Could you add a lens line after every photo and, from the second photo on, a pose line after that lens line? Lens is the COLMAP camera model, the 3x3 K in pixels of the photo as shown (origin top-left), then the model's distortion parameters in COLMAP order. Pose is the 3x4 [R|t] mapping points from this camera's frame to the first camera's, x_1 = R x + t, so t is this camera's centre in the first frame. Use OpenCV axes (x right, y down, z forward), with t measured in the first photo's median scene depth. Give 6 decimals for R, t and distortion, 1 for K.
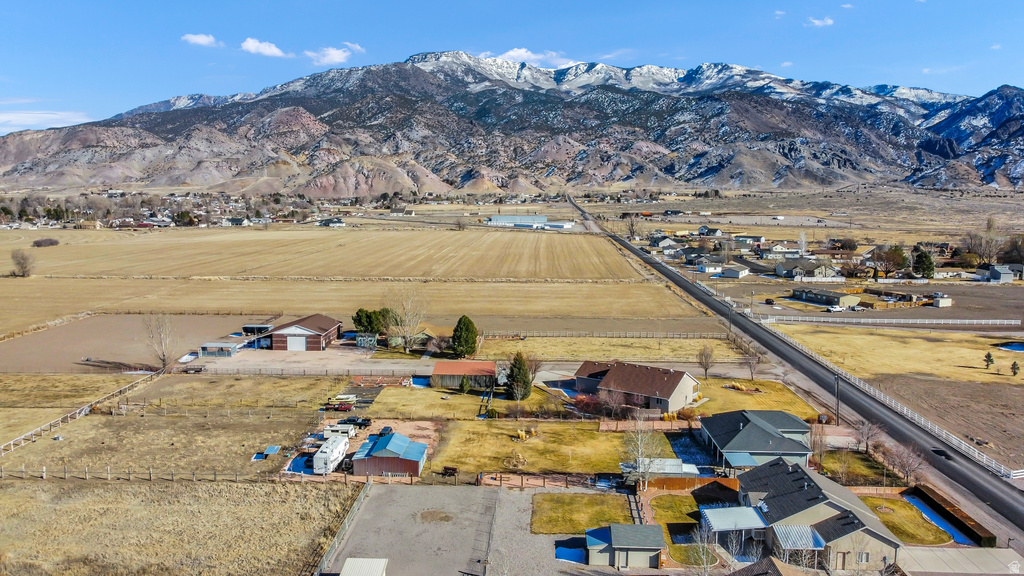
lens RADIAL K [[783.0, 0, 512.0], [0, 783.0, 288.0], [0, 0, 1]] dist [0.001082, -0.001496]
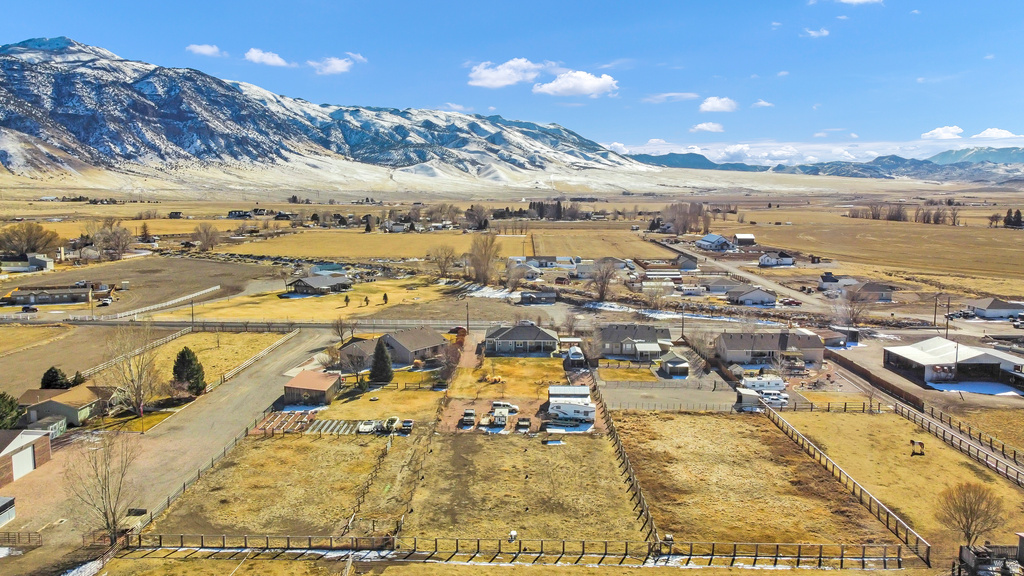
lens RADIAL K [[783.0, 0, 512.0], [0, 783.0, 288.0], [0, 0, 1]] dist [0.001082, -0.001496]
pose [[-0.020560, -0.125568, 0.991872, -1.241439], [0.126143, 0.983828, 0.127164, -0.120690], [-0.991799, 0.127732, -0.004388, 0.956301]]
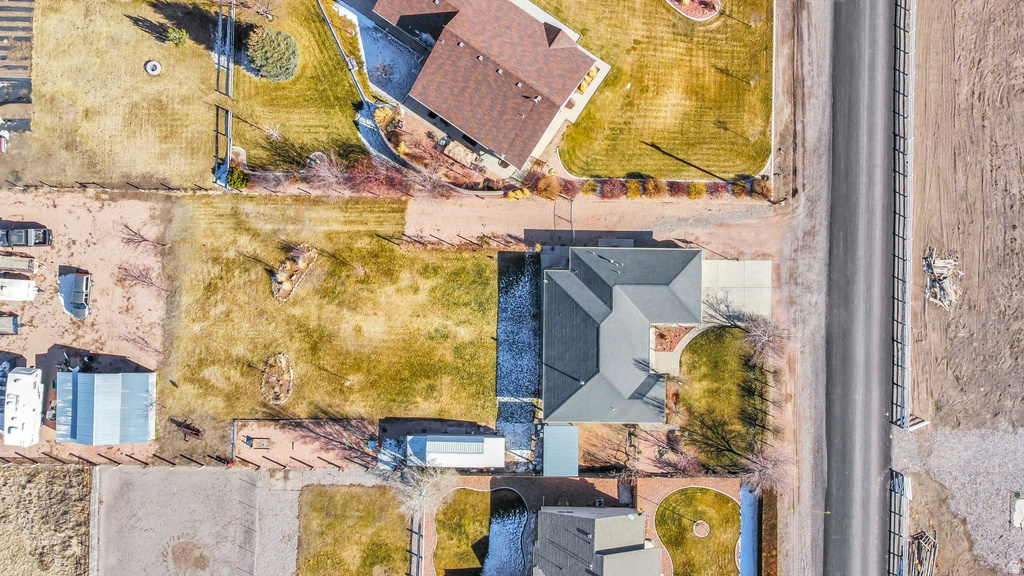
lens RADIAL K [[783.0, 0, 512.0], [0, 783.0, 288.0], [0, 0, 1]] dist [0.001082, -0.001496]
pose [[0.999867, -0.016113, 0.002600, 0.206785], [-0.000359, 0.137552, 0.990494, -0.480906], [-0.016318, -0.990363, 0.137528, 0.890865]]
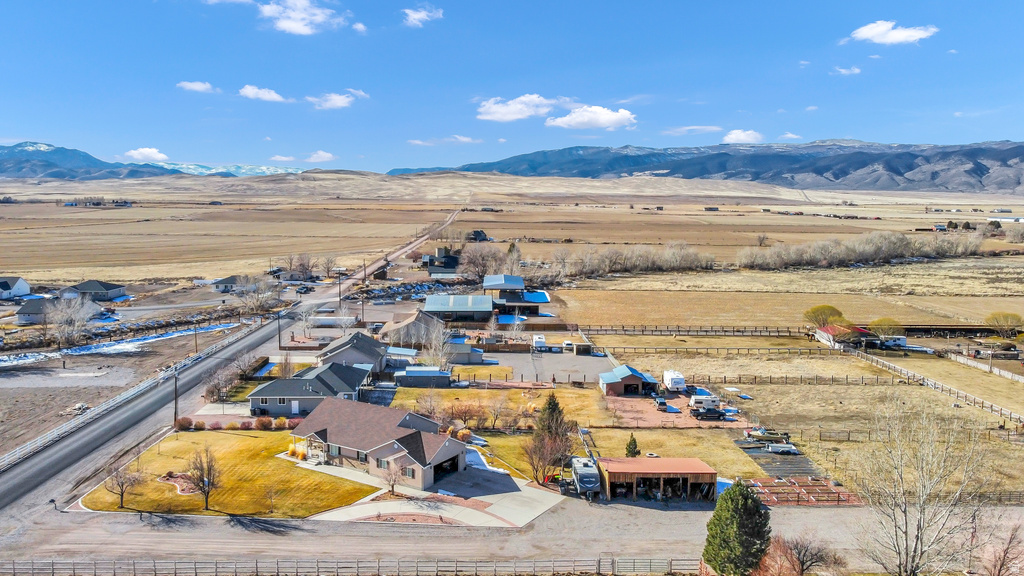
lens RADIAL K [[783.0, 0, 512.0], [0, 783.0, 288.0], [0, 0, 1]] dist [0.001082, -0.001496]
pose [[-0.997171, -0.014622, -0.073731, 0.115289], [-0.031691, 0.971241, 0.235982, -0.203331], [0.068160, 0.237651, -0.968956, 1.940342]]
